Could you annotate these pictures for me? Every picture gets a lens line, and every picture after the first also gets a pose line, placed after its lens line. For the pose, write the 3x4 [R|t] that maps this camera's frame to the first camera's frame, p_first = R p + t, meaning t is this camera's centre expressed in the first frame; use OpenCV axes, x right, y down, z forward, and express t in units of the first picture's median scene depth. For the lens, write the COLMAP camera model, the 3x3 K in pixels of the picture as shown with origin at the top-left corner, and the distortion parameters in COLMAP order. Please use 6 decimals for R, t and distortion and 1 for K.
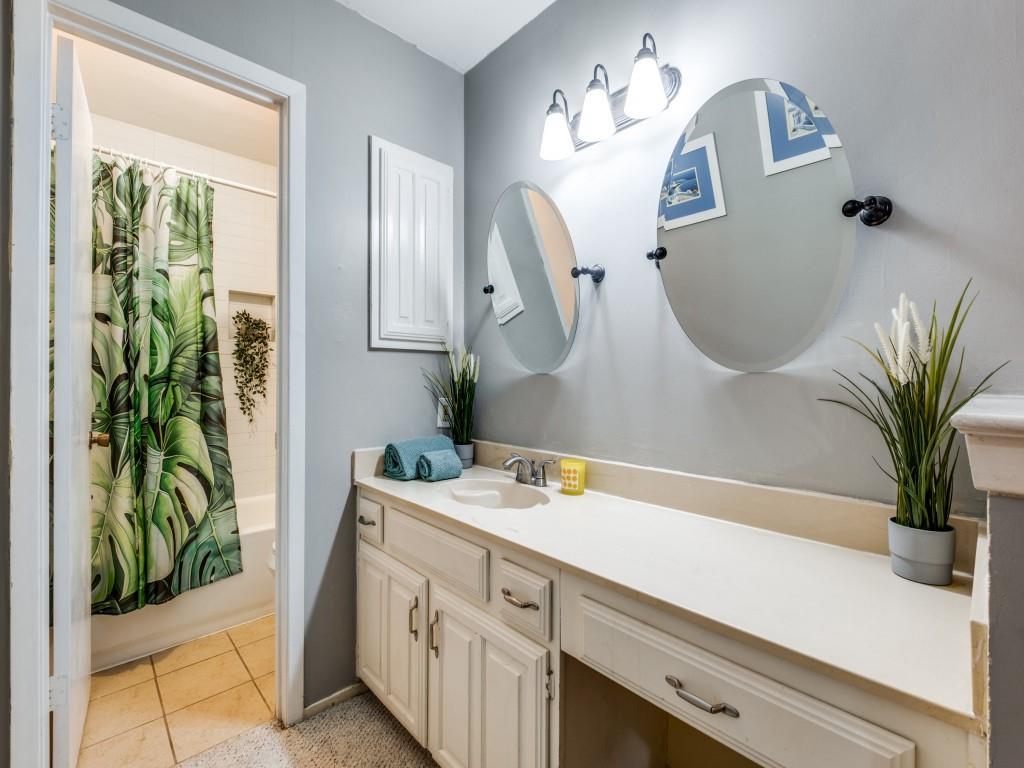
lens RADIAL K [[448.3, 0, 510.2], [0, 448.3, 386.4], [0, 0, 1]] dist [-0.002139, 0.000388]
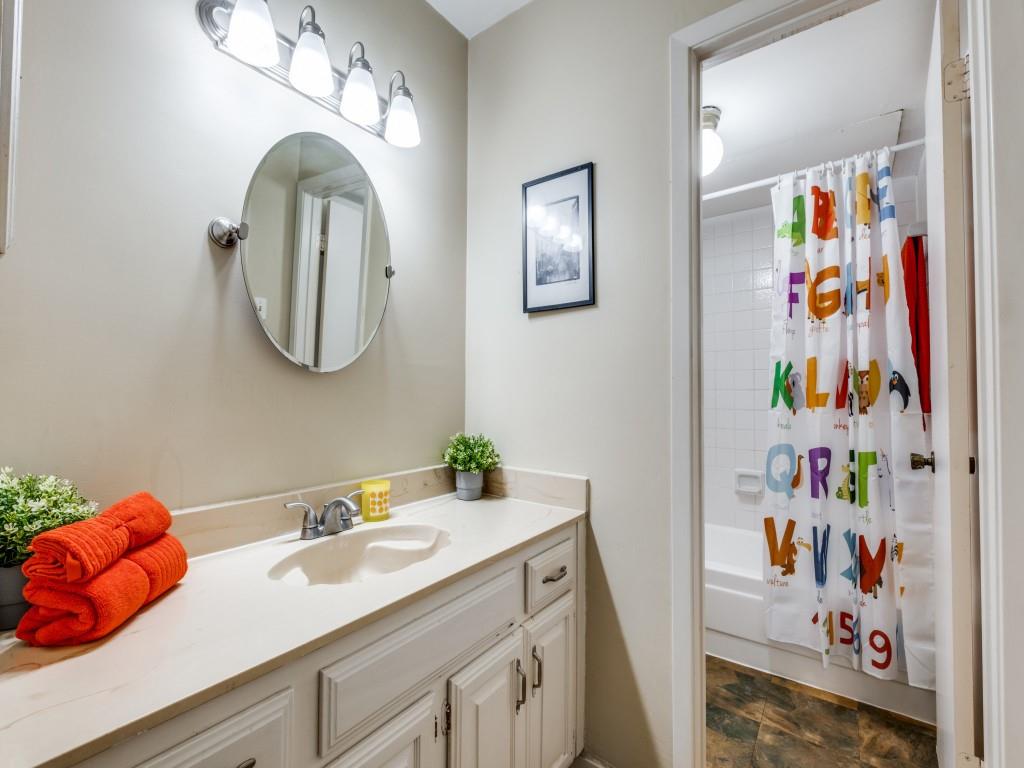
lens RADIAL K [[448.3, 0, 510.9], [0, 448.3, 384.8], [0, 0, 1]] dist [-0.002139, 0.000388]
pose [[-0.171585, 0.027846, 0.984776, -0.833224], [-0.010739, 0.999488, -0.030133, 0.003985], [-0.985111, -0.015746, -0.171198, 0.989159]]
